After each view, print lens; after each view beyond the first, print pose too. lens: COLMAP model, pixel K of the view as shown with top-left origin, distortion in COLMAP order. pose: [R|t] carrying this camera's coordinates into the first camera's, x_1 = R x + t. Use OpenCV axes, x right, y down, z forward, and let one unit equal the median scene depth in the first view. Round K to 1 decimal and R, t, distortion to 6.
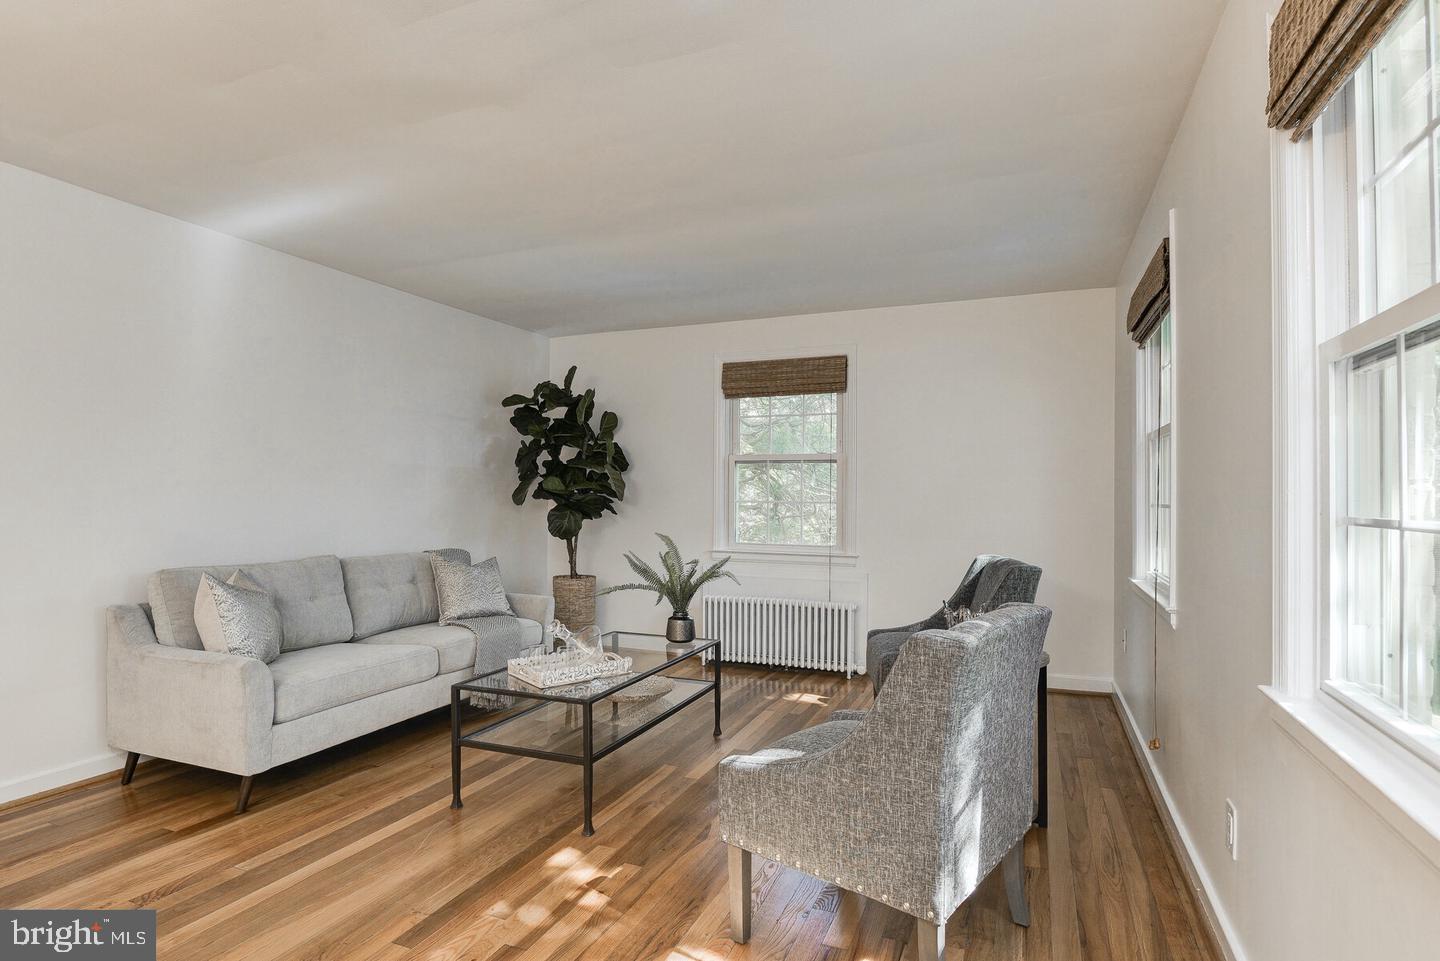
lens RADIAL K [[746.1, 0, 721.3], [0, 746.1, 483.8], [0, 0, 1]] dist [-0.018694, 0.000427]
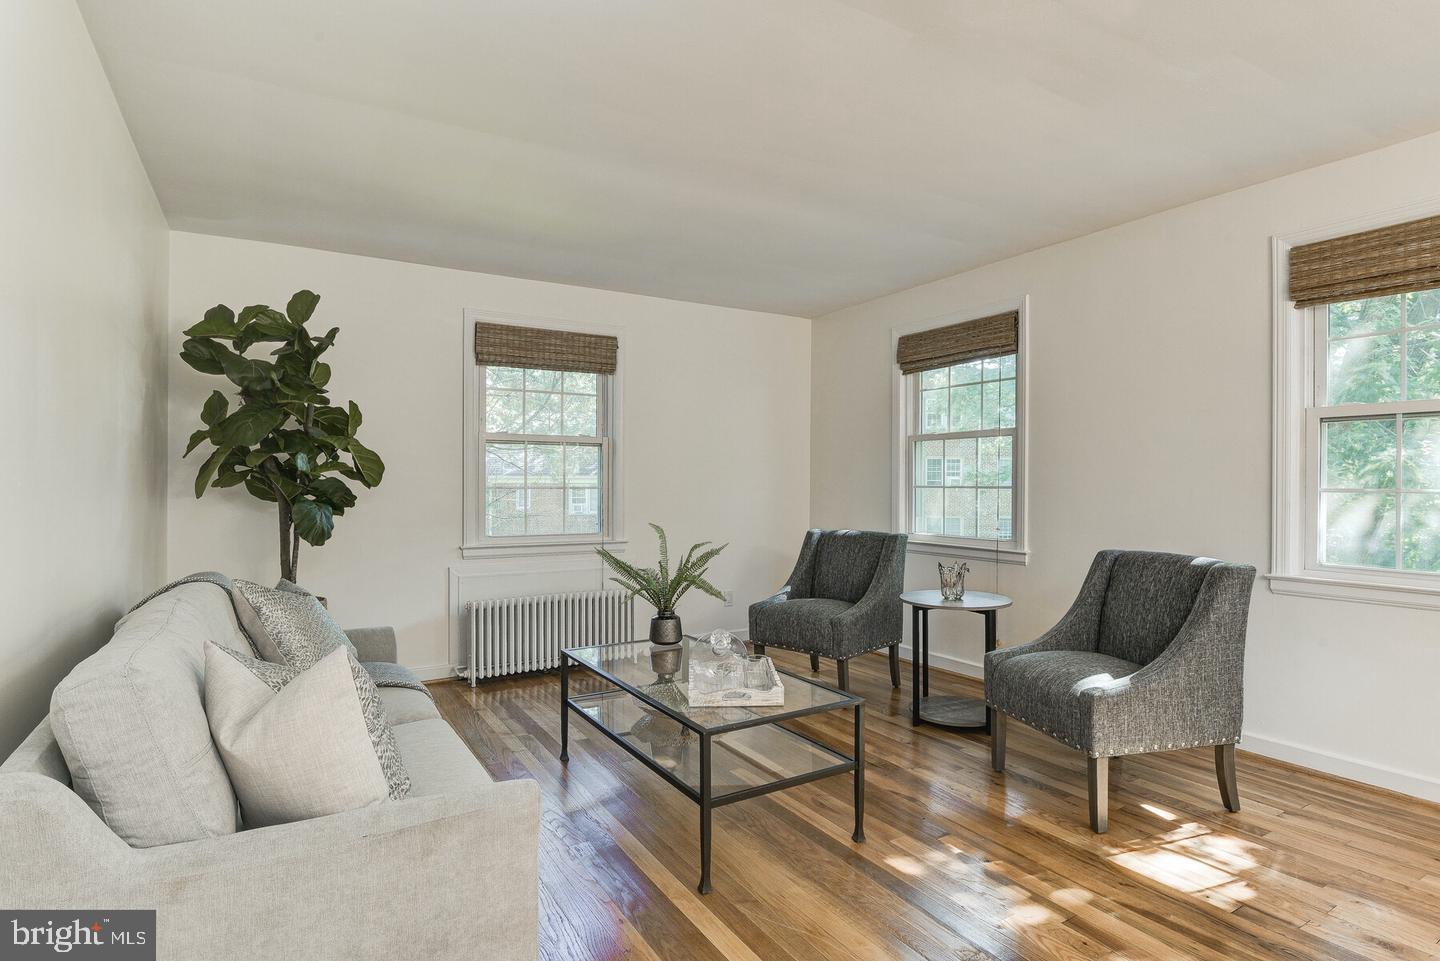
lens RADIAL K [[746.1, 0, 721.3], [0, 746.1, 483.8], [0, 0, 1]] dist [-0.018694, 0.000427]
pose [[0.595082, -0.006598, 0.803638, -0.530051], [-0.010826, 0.999810, 0.016225, 0.002772], [-0.803592, -0.018355, 0.594897, 0.299117]]
